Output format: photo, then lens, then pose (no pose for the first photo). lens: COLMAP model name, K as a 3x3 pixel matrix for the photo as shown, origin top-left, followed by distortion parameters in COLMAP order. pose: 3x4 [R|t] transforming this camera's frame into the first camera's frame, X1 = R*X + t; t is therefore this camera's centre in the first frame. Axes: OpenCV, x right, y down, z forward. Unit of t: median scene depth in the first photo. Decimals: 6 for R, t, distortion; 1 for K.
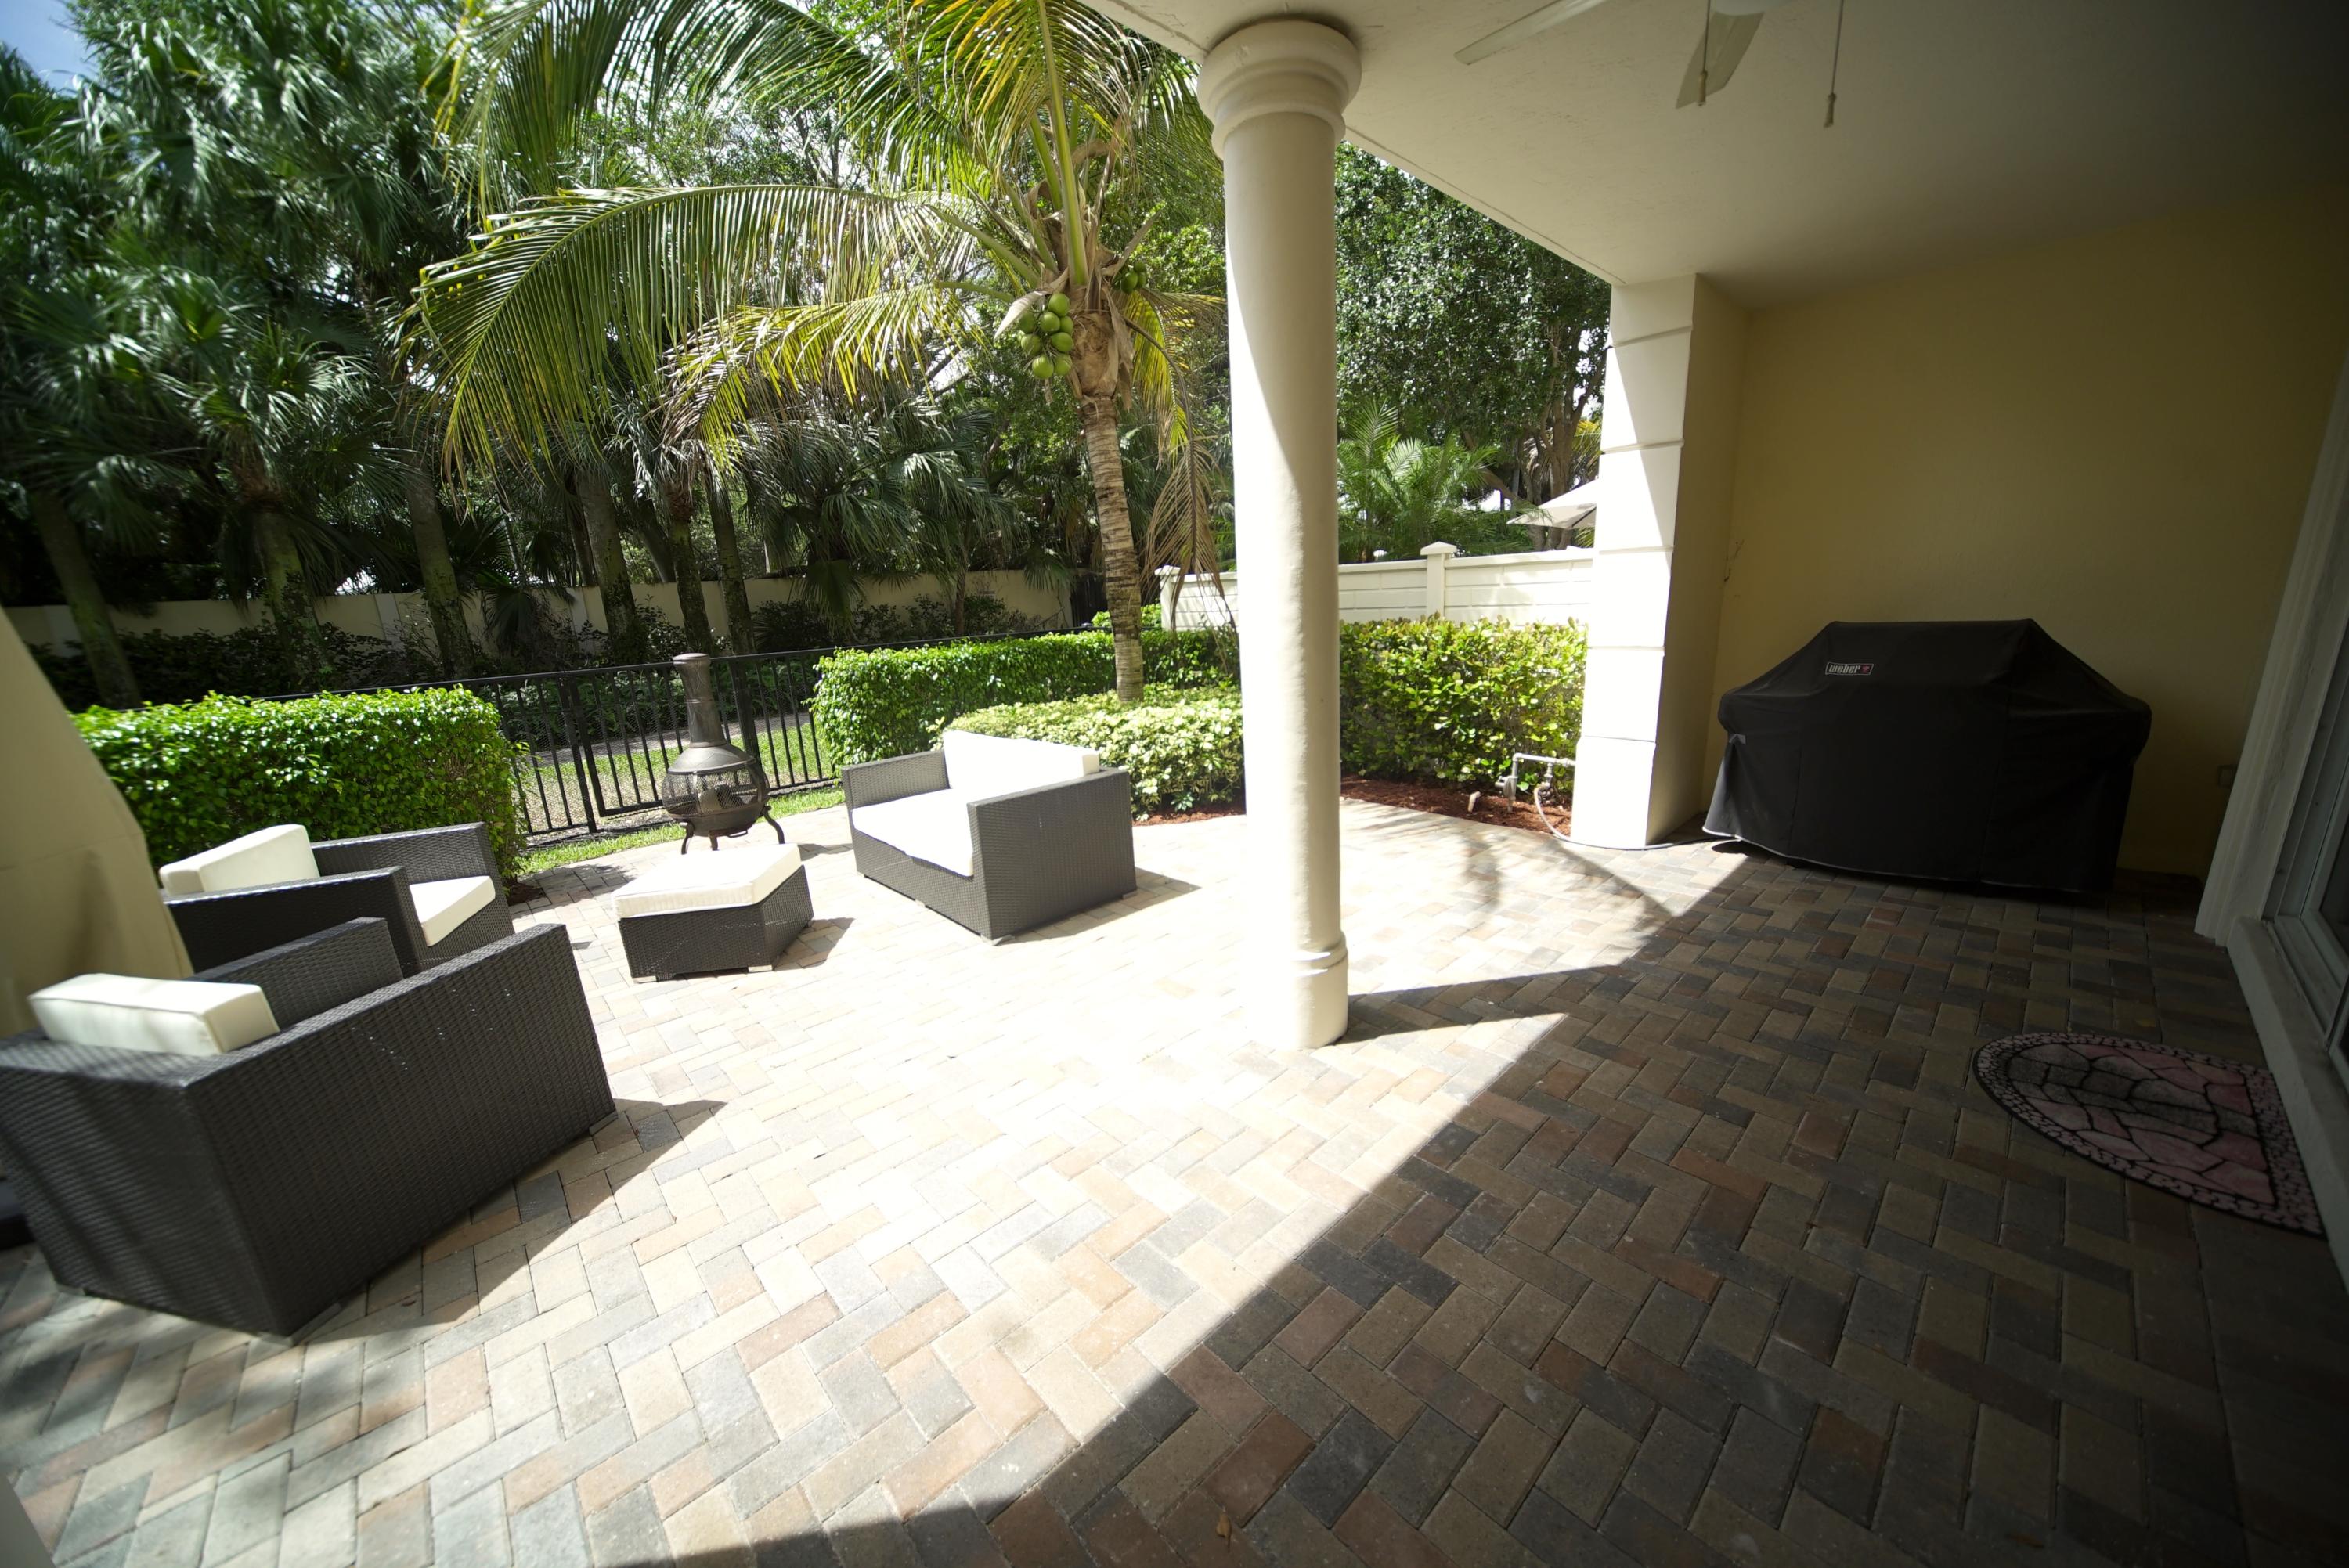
lens RADIAL K [[827.3, 0, 1184.1], [0, 827.3, 801.1], [0, 0, 1]] dist [-0.011390, 0.000328]
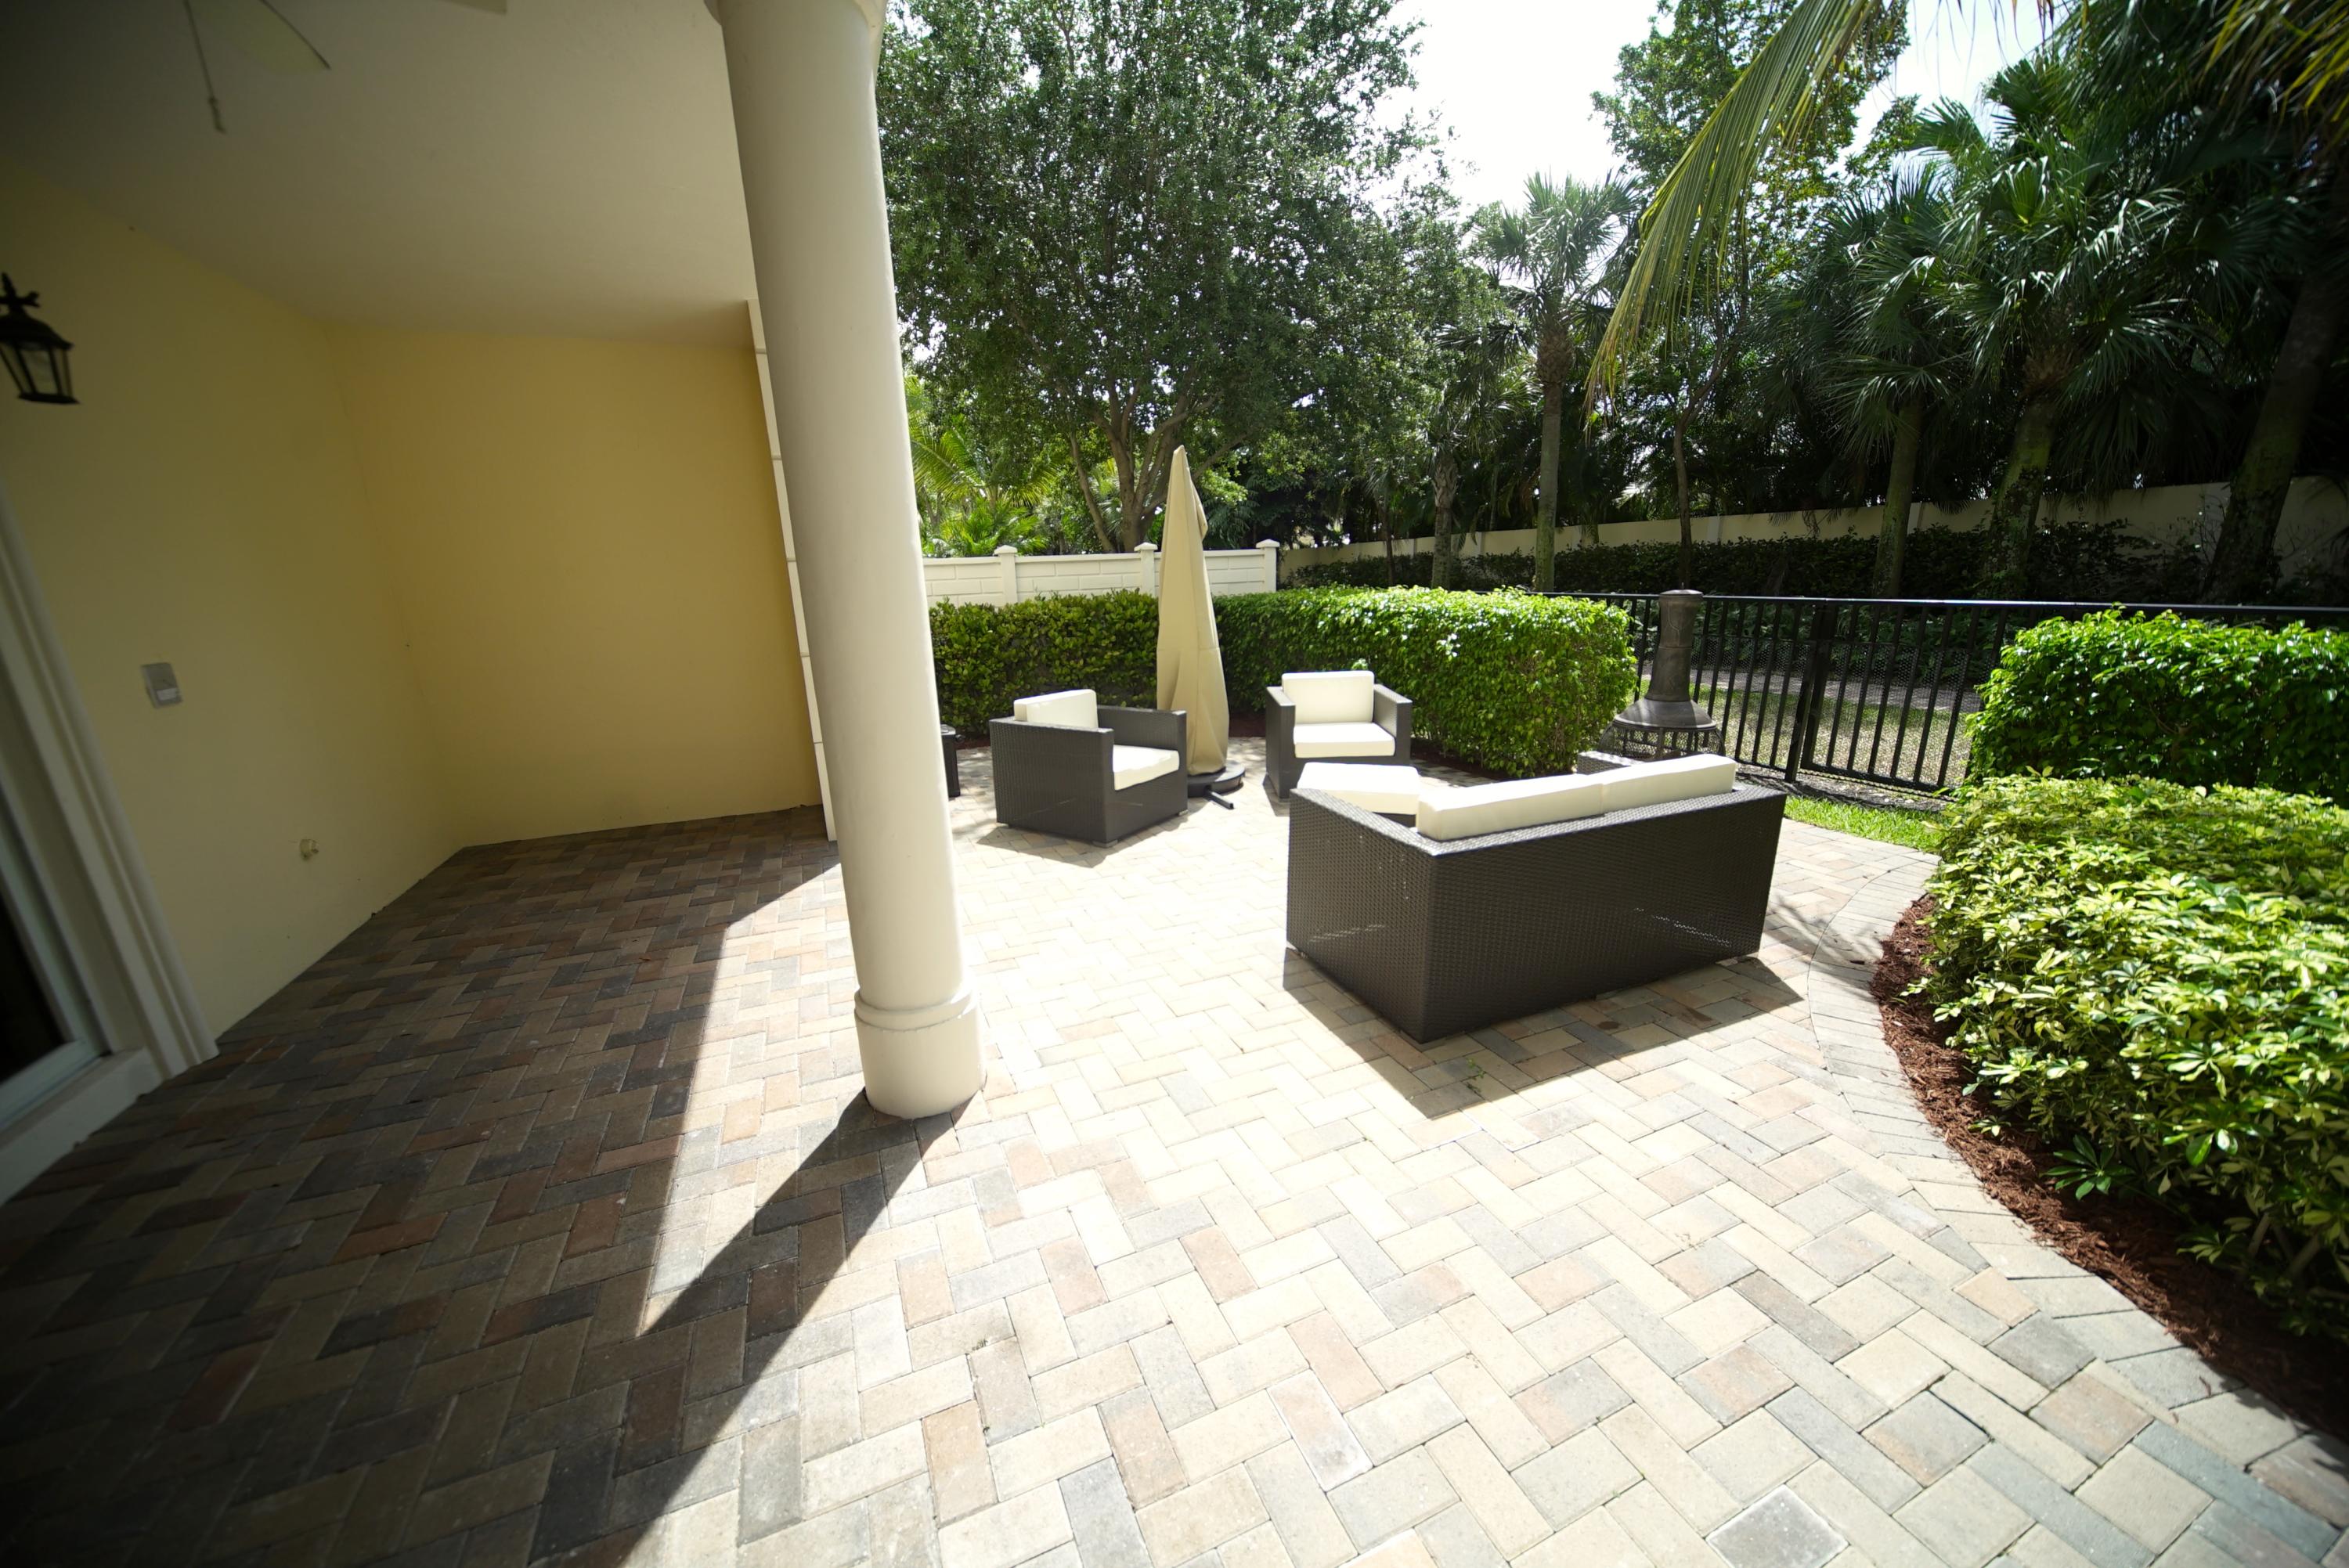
lens RADIAL K [[827.3, 0, 1177.8], [0, 827.3, 788.8], [0, 0, 1]] dist [-0.011390, 0.000328]
pose [[-0.344522, 0.300973, -0.889225, 0.803111], [-0.183283, 0.907422, 0.378143, -0.431532], [0.920713, 0.293258, -0.257464, 1.521005]]
